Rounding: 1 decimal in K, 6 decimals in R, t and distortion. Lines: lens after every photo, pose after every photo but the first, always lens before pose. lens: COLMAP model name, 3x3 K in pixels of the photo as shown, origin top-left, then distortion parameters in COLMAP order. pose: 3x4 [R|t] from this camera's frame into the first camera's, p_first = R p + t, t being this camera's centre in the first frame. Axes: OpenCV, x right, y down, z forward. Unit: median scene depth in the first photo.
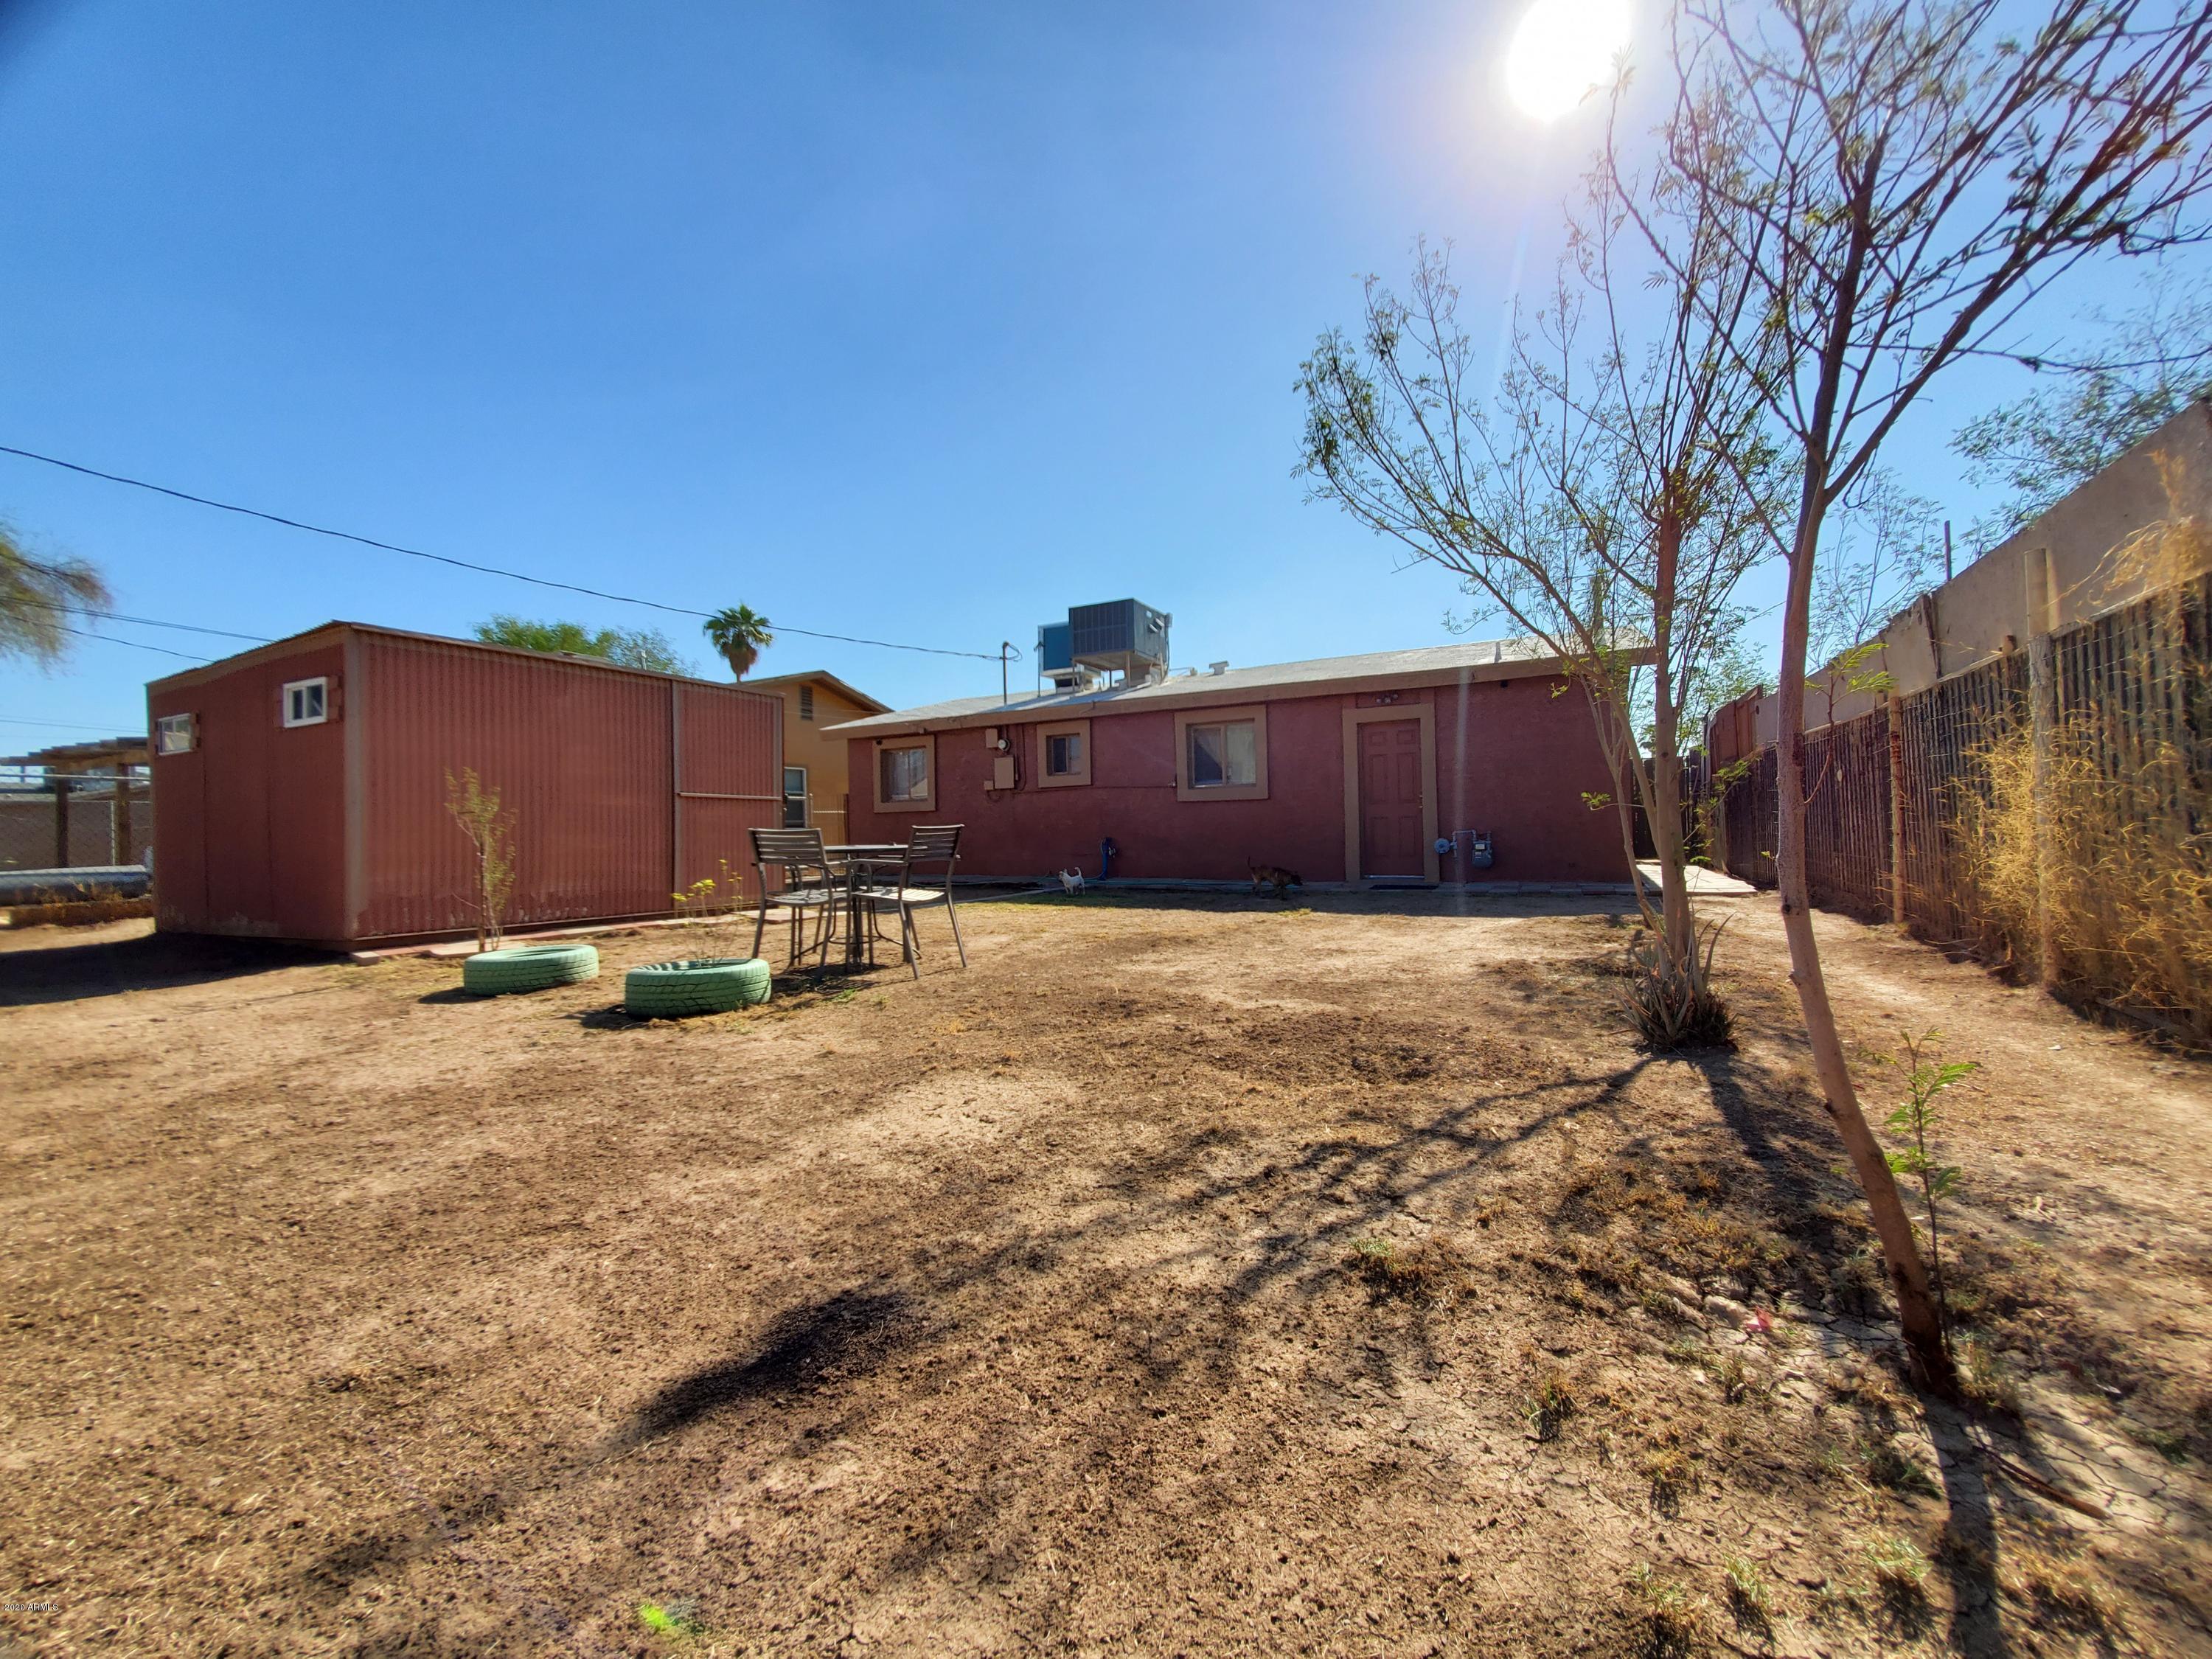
lens RADIAL K [[881.9, 0, 1106.0], [0, 881.9, 829.5], [0, 0, 1]] dist [0.000121, 0.000000]
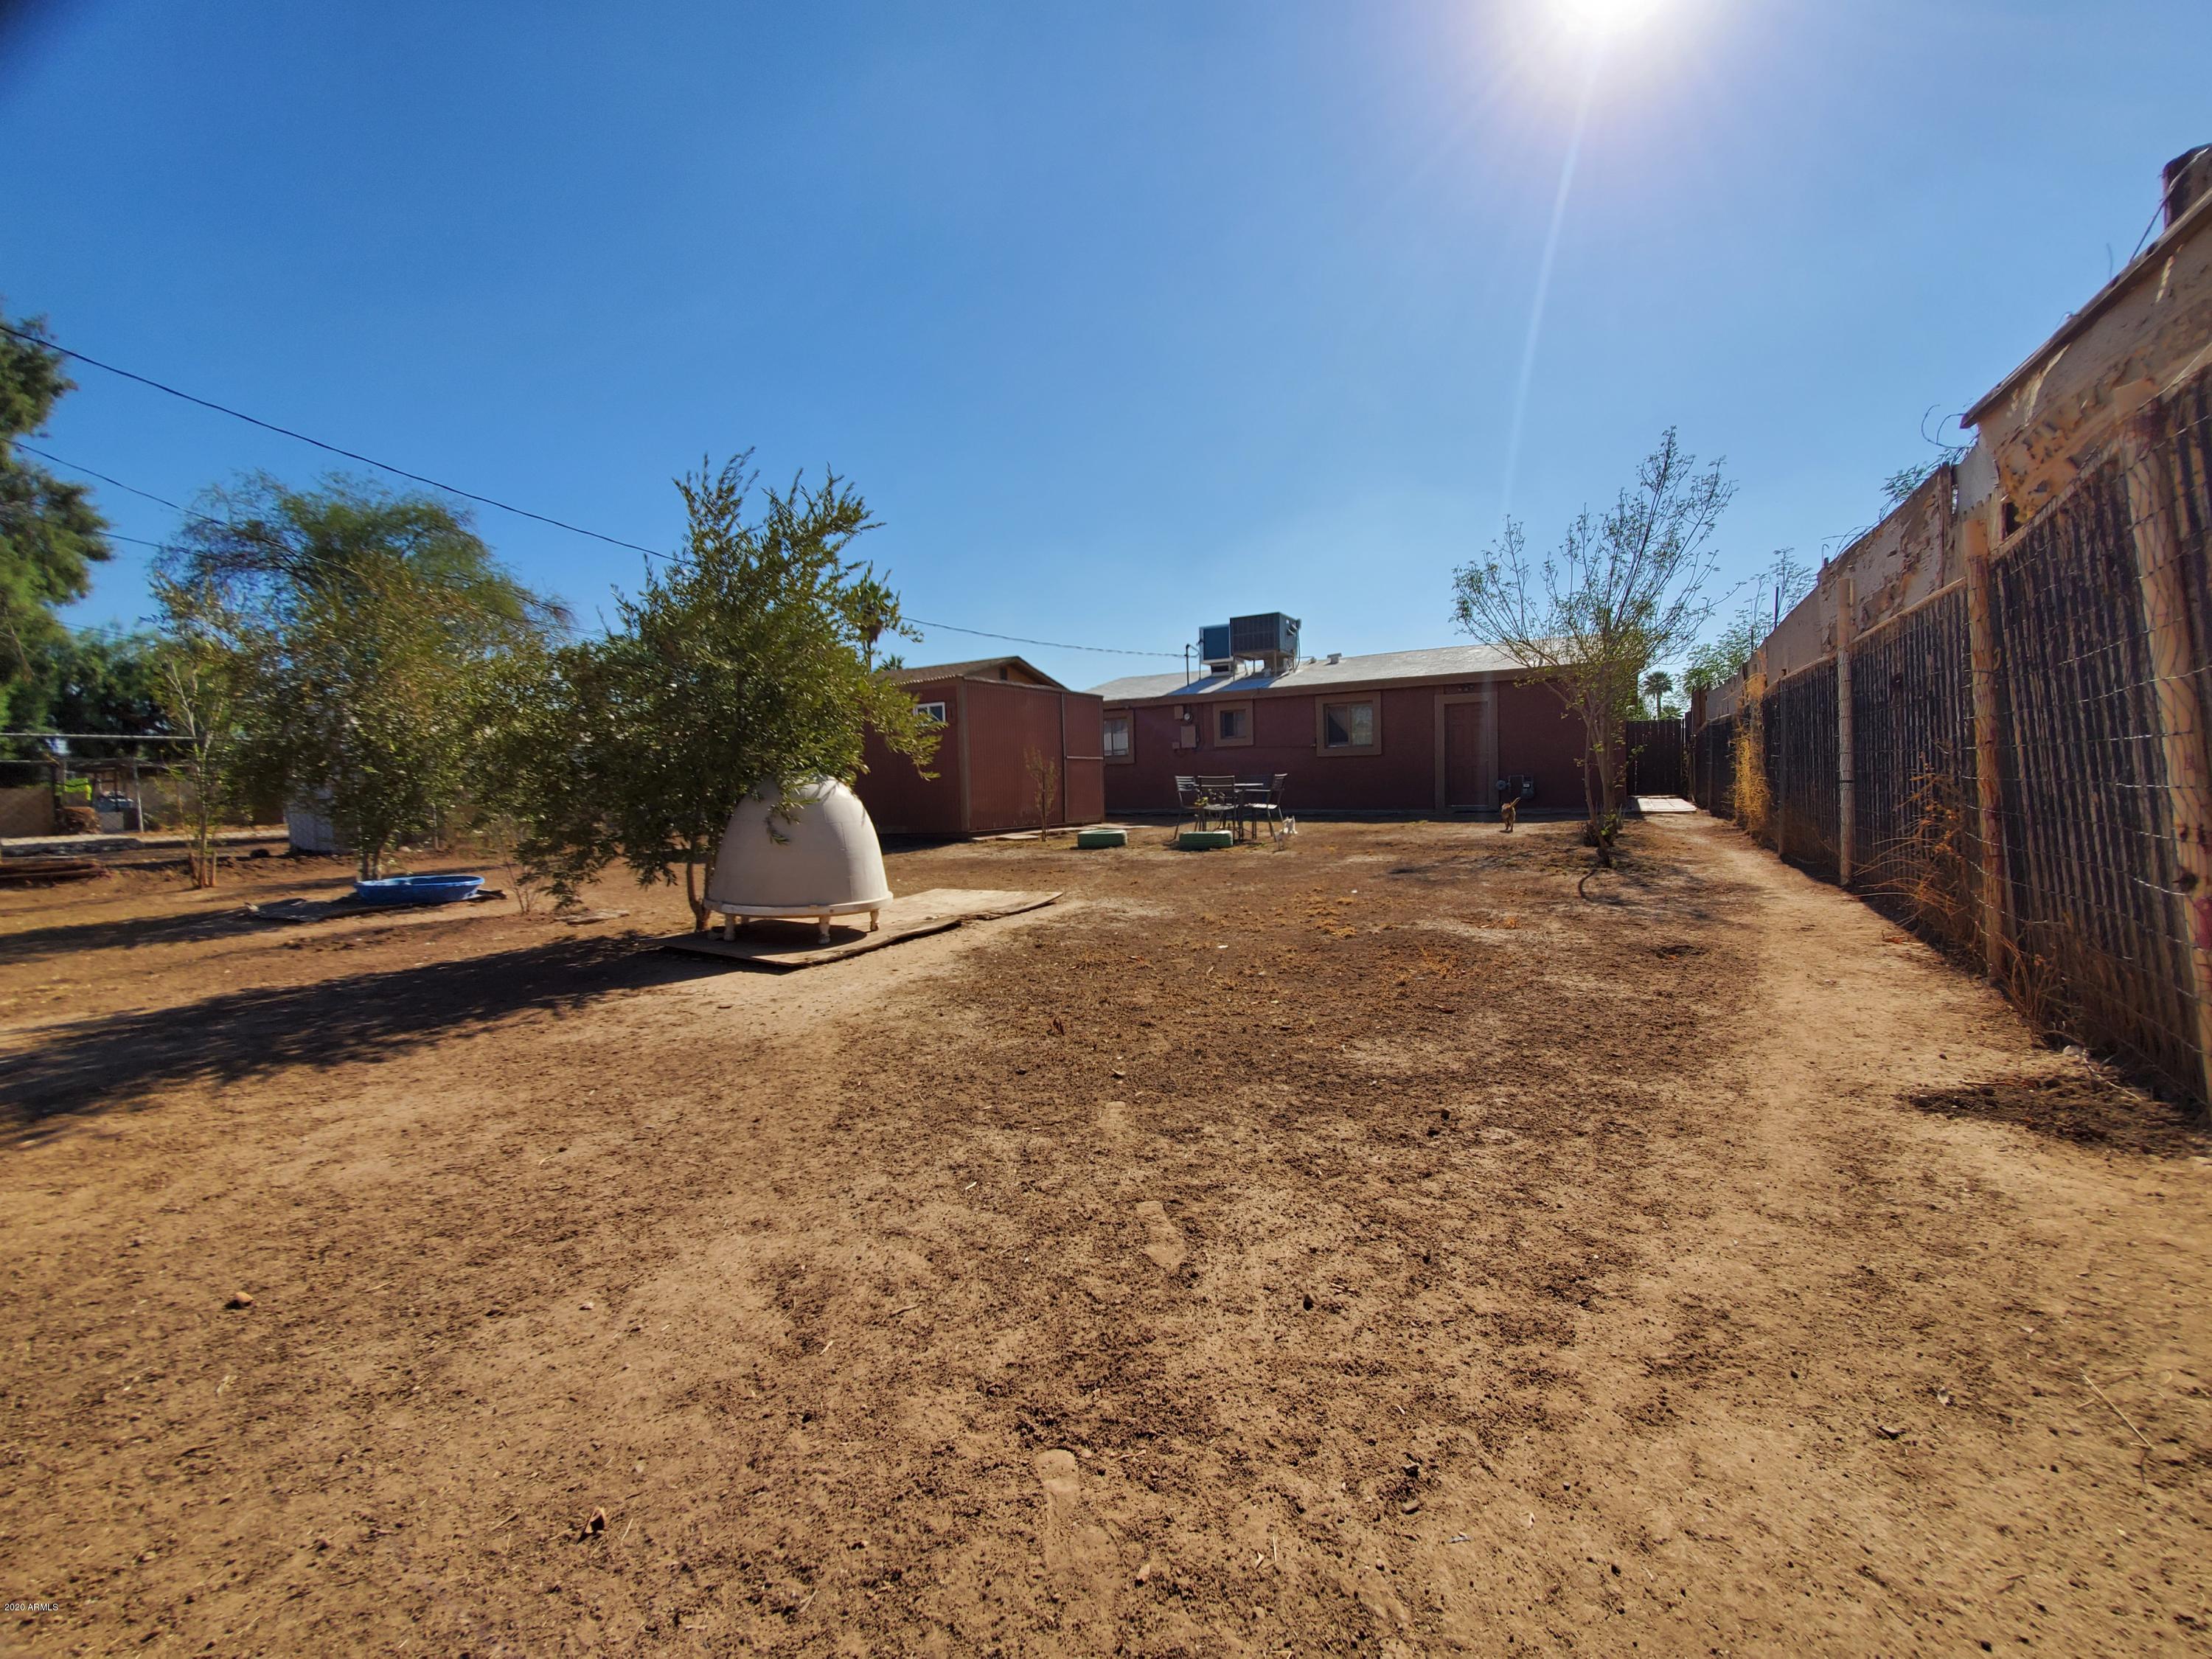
lens RADIAL K [[881.9, 0, 1106.0], [0, 881.9, 829.5], [0, 0, 1]] dist [0.000121, 0.000000]
pose [[0.999386, 0.001404, -0.035019, -0.187430], [0.000674, 0.998243, 0.059255, 0.001037], [0.035041, -0.059243, 0.997628, -0.416247]]
